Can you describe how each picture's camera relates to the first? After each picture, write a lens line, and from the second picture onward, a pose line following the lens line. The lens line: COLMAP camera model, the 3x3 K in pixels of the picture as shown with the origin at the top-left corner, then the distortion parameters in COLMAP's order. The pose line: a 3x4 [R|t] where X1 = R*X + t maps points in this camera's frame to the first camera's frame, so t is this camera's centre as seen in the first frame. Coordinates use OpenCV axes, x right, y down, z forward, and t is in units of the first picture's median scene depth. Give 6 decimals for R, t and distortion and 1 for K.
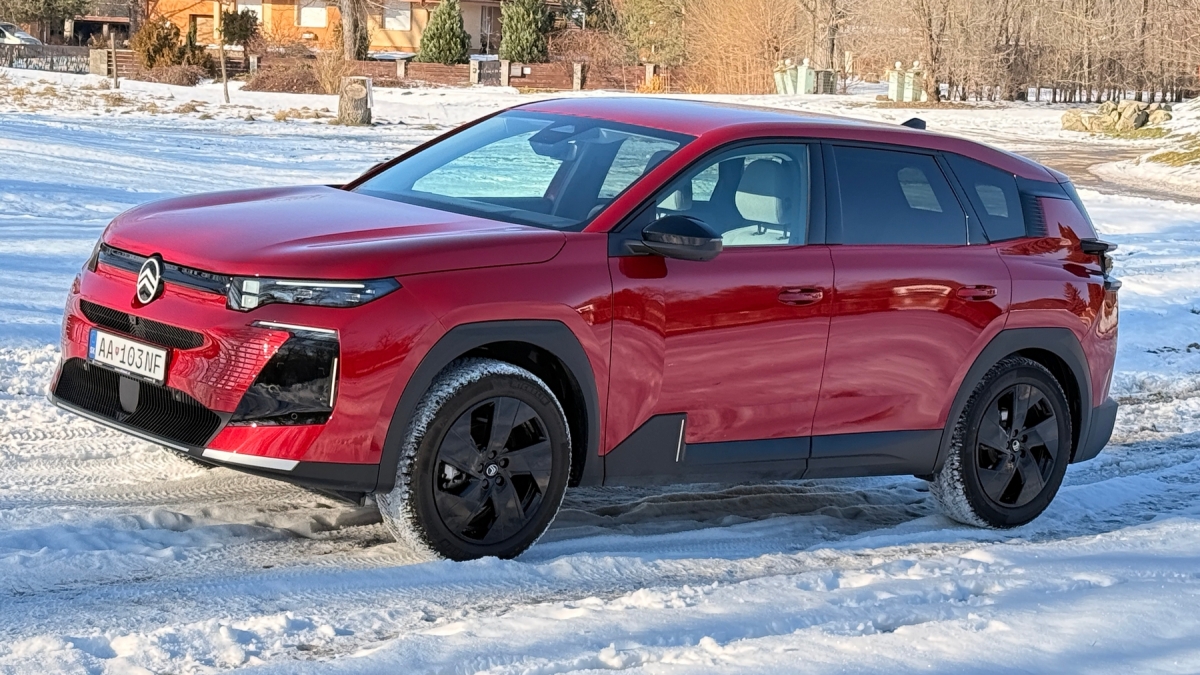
lens RADIAL K [[2451.5, 0, 600.0], [0, 2451.5, 337.5], [0, 0, 1]] dist [0.068390, 0.291599]
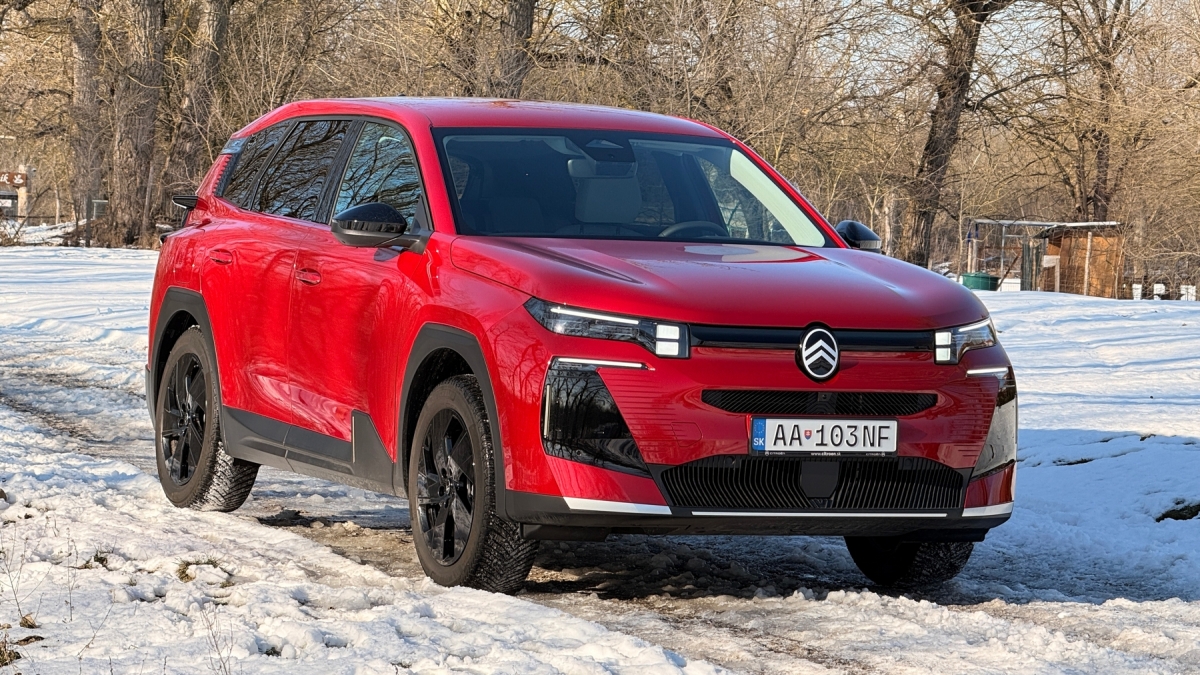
lens RADIAL K [[4479.5, 0, 600.0], [0, 4479.5, 337.5], [0, 0, 1]] dist [0.251060, 0.355755]
pose [[0.288917, -0.138028, 0.947352, -1.740235], [0.095522, 0.988770, 0.114931, -0.222375], [-0.952577, 0.057288, 0.298858, 0.559965]]
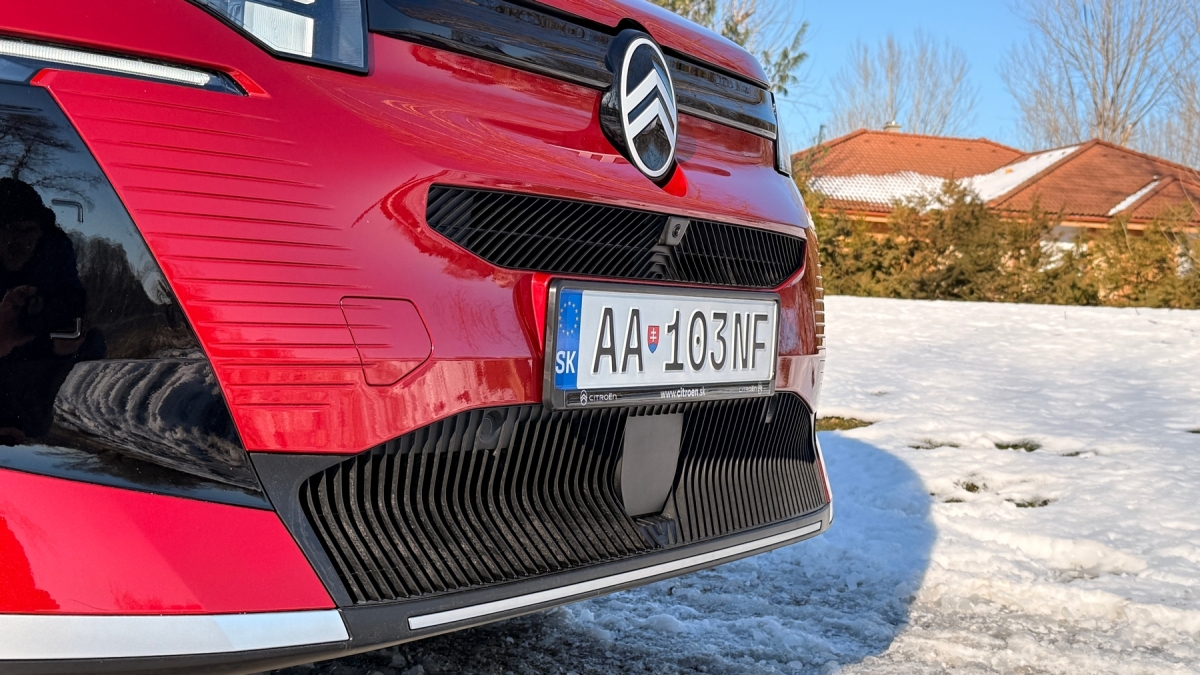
lens RADIAL K [[1567.0, 0, 600.0], [0, 1567.0, 337.5], [0, 0, 1]] dist [0.145890, -0.025375]
pose [[-0.301762, -0.168982, 0.938288, -0.370685], [-0.002967, 0.984329, 0.176320, -0.028845], [-0.953379, 0.050422, -0.297534, 1.037563]]
